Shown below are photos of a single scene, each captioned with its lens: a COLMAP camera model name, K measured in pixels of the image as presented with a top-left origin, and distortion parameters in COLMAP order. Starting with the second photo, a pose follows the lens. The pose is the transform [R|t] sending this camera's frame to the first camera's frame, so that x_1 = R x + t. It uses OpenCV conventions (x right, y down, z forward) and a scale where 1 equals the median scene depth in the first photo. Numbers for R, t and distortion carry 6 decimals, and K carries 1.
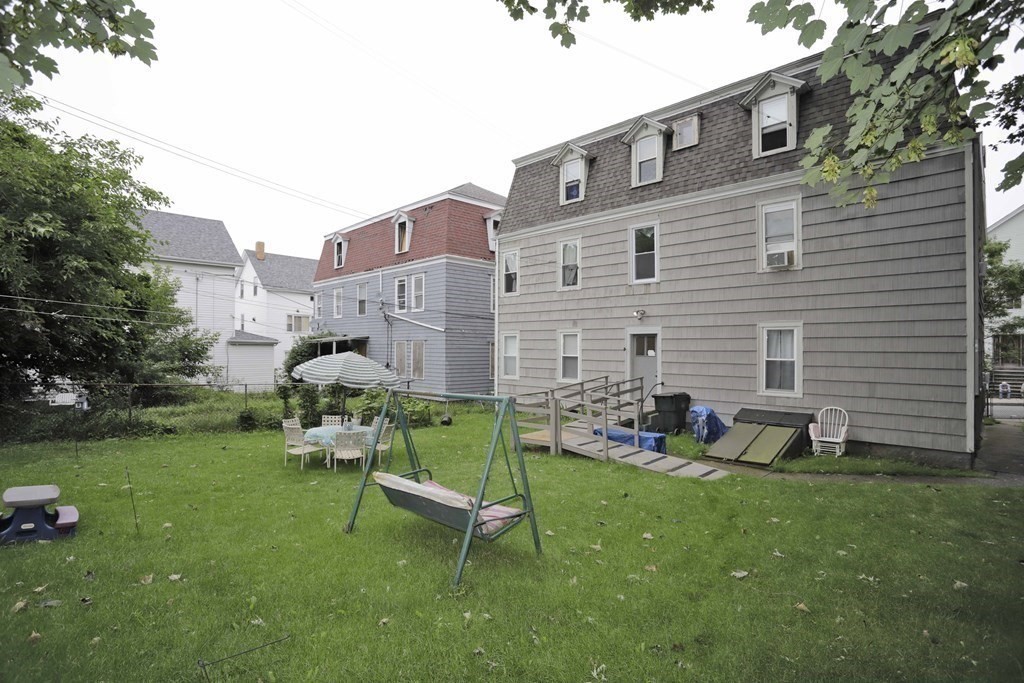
lens RADIAL K [[497.9, 0, 515.5], [0, 497.9, 342.9], [0, 0, 1]] dist [-0.081276, 0.035759]
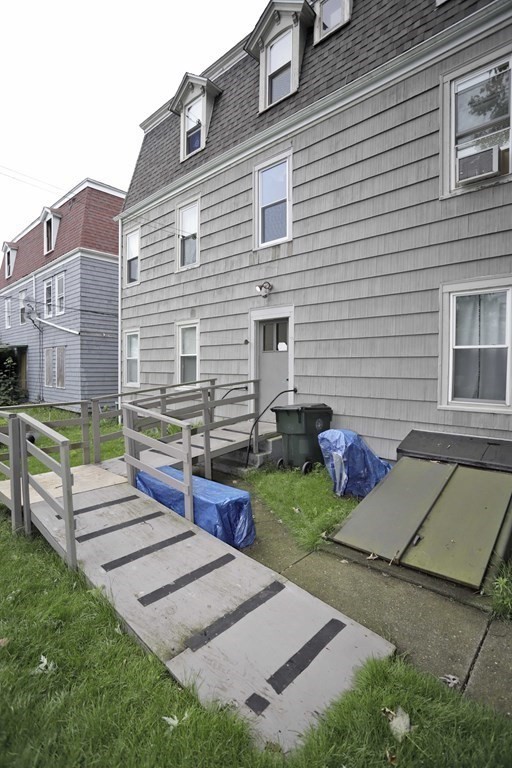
lens RADIAL K [[373.5, 0, 257.9], [0, 373.5, 381.1], [0, 0, 1]] dist [-0.081276, 0.035759]
pose [[0.999115, 0.000357, 0.042062, 0.222276], [-0.002111, 0.999129, 0.041666, 0.047521], [-0.042010, -0.041718, 0.998246, 0.488429]]
